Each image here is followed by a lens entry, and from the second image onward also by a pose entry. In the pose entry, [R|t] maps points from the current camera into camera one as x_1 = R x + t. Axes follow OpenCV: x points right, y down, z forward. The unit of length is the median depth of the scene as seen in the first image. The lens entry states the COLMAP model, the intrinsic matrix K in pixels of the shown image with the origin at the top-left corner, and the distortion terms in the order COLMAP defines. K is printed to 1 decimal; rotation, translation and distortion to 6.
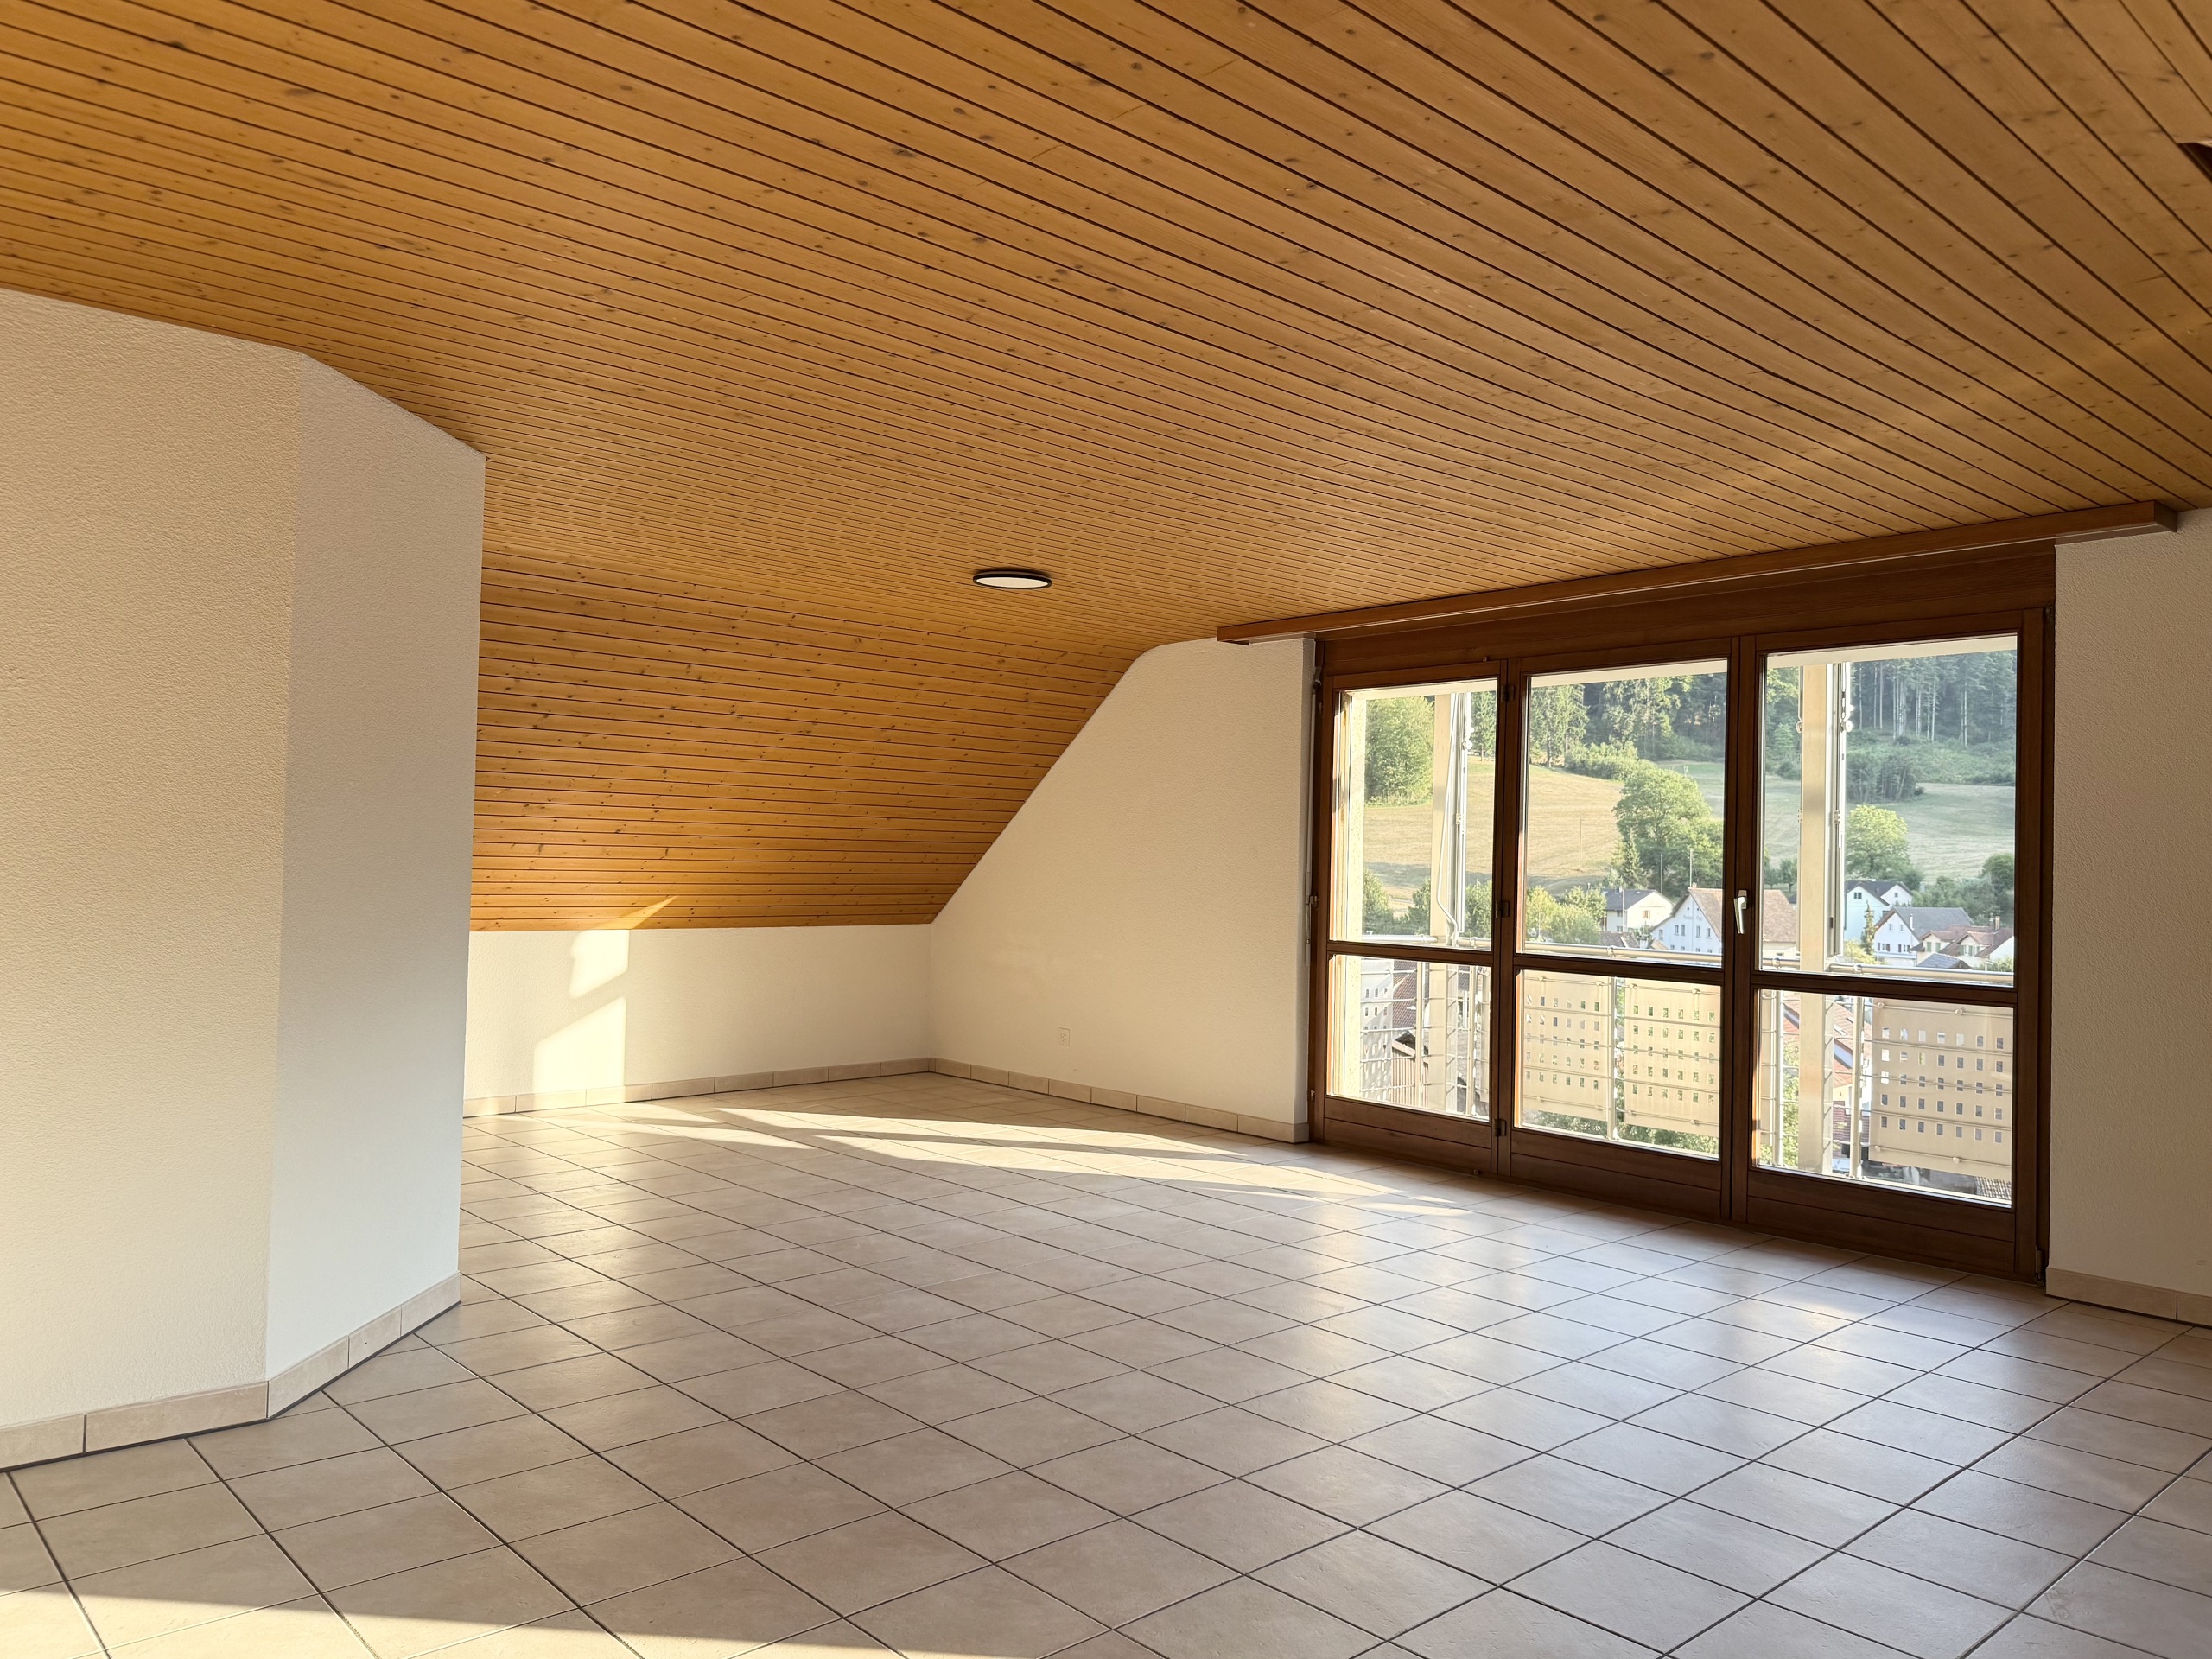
lens RADIAL K [[1595.0, 0, 1137.4], [0, 1595.0, 796.3], [0, 0, 1]] dist [-0.001847, -0.006777]
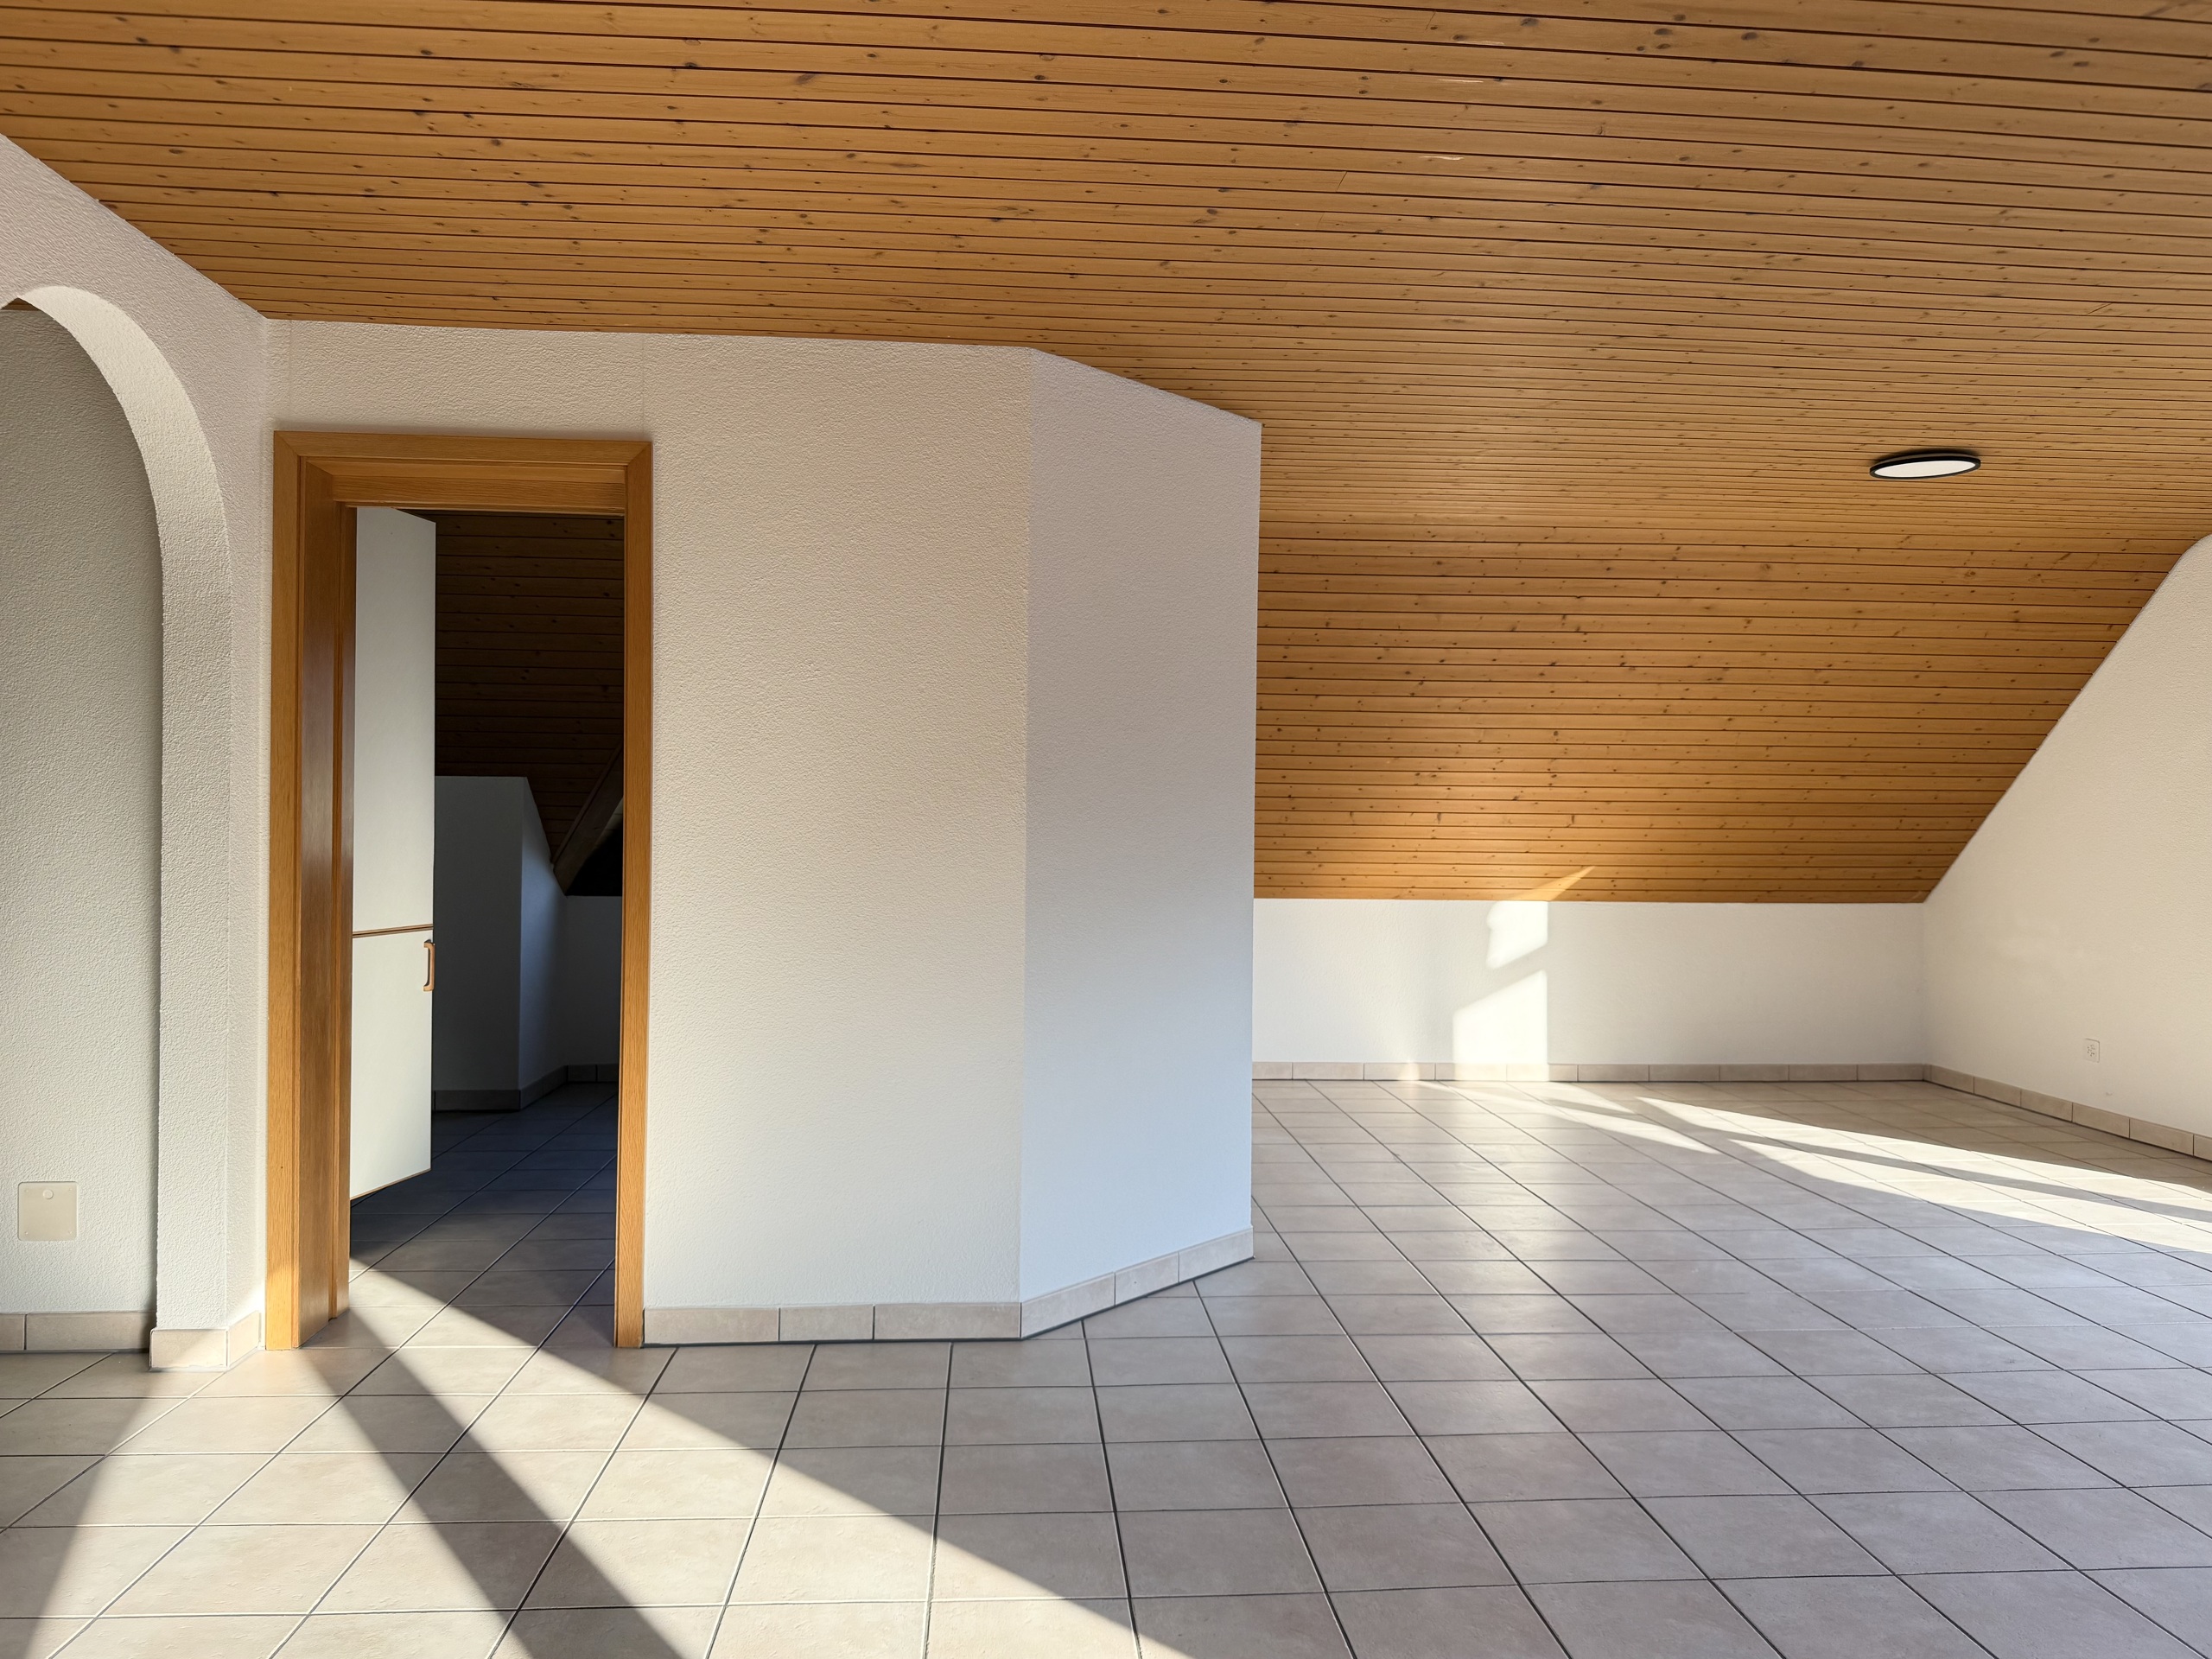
lens RADIAL K [[1610.7, 0, 1113.5], [0, 1610.7, 811.0], [0, 0, 1]] dist [0.174294, -0.255376]
pose [[0.783513, -0.019377, -0.621074, 0.102307], [0.033766, 0.999365, 0.011418, 0.011280], [0.620458, -0.029917, 0.783669, 0.090338]]
